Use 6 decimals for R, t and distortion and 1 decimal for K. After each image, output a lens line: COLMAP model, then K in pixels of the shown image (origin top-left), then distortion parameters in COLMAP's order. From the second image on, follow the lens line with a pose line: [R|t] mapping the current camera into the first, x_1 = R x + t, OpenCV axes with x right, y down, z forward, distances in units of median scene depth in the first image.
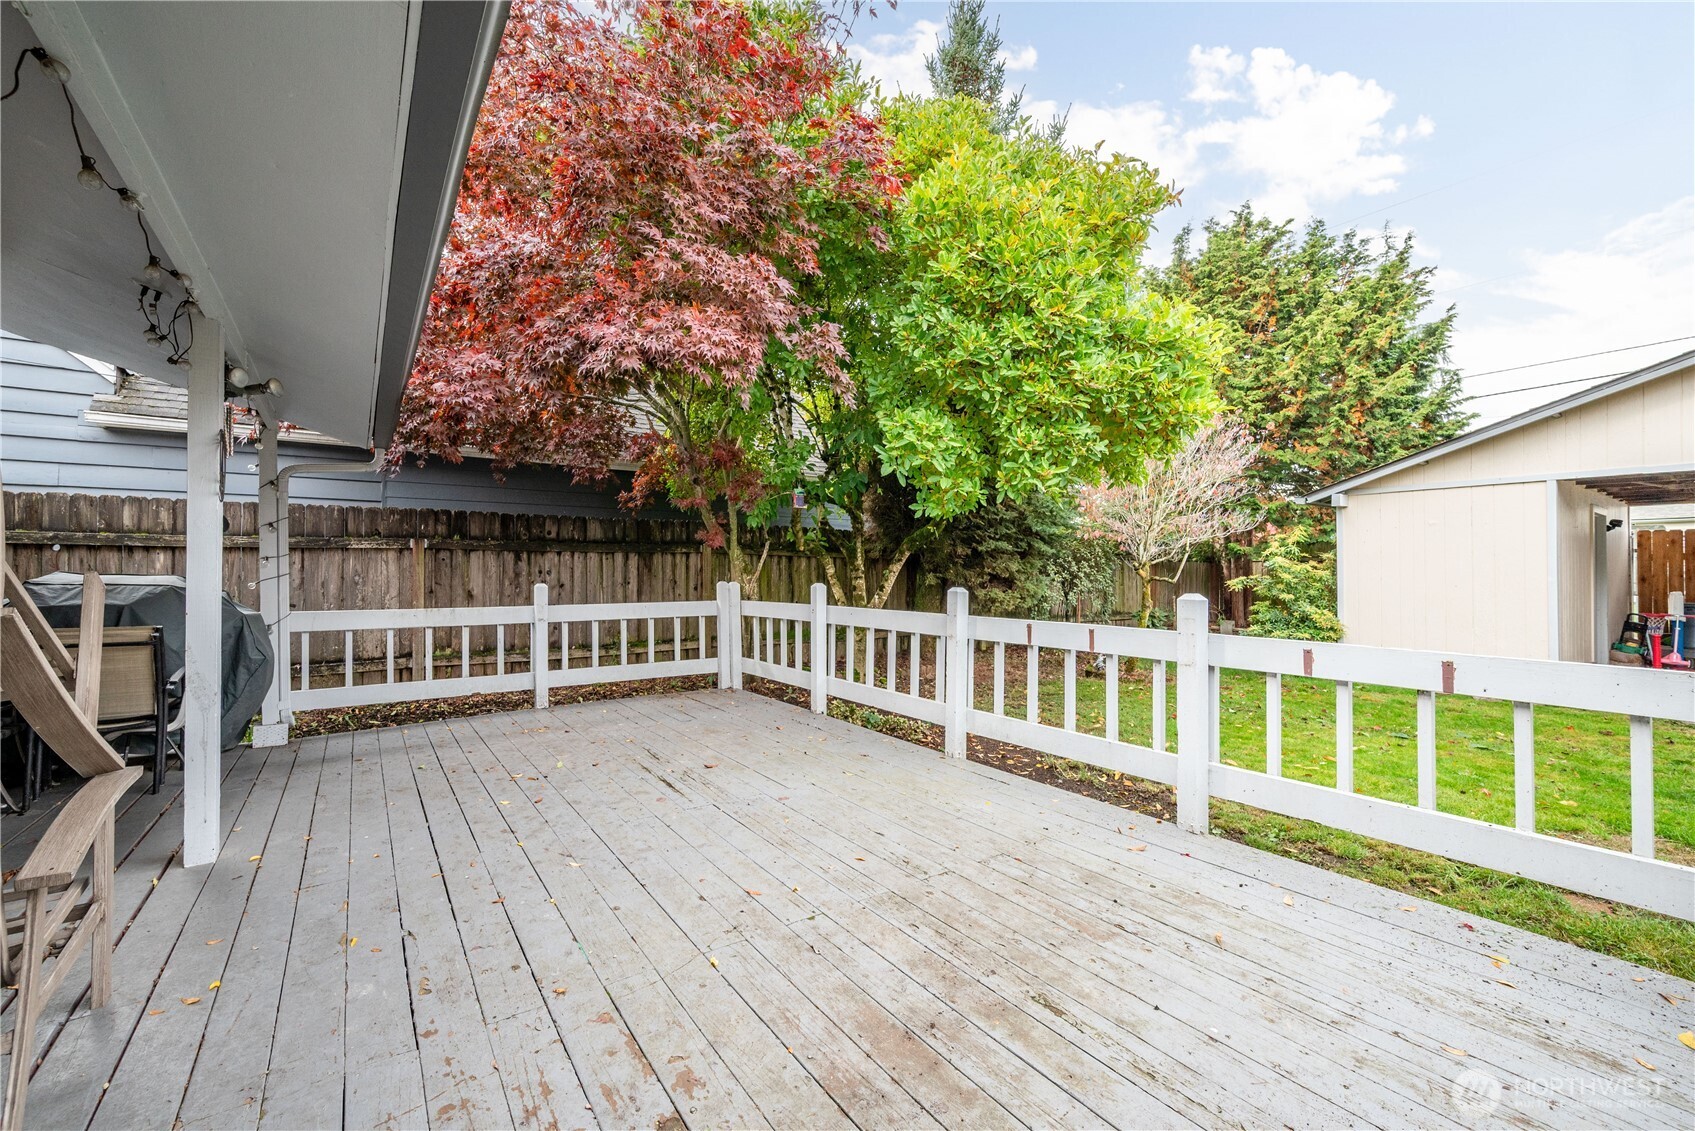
lens RADIAL K [[713.2, 0, 848.5], [0, 713.2, 562.9], [0, 0, 1]] dist [0.002929, 0.000606]
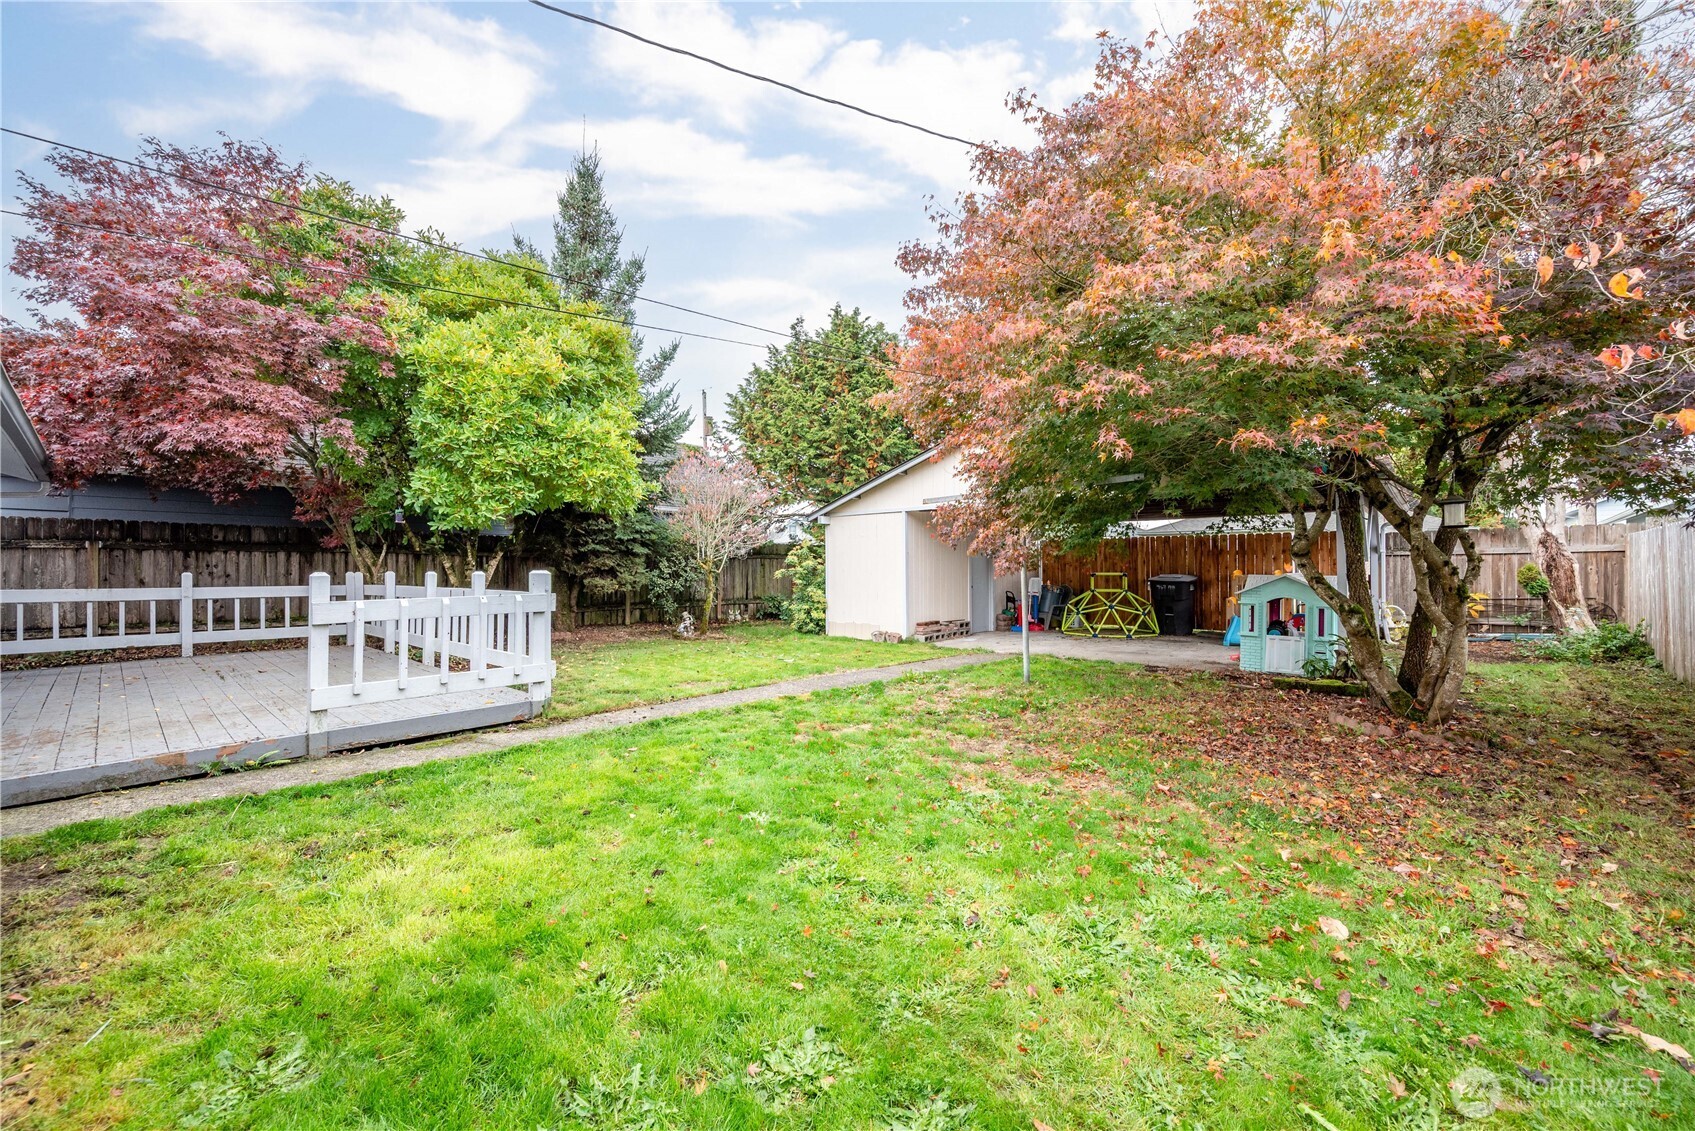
lens RADIAL K [[678.2, 0, 841.3], [0, 678.2, 567.2], [0, 0, 1]] dist [0.003217, -0.000090]
pose [[0.979126, -0.000538, 0.203251, 0.523691], [-0.000715, 0.999981, 0.006090, 0.007422], [-0.203251, -0.006108, 0.979108, -0.559643]]
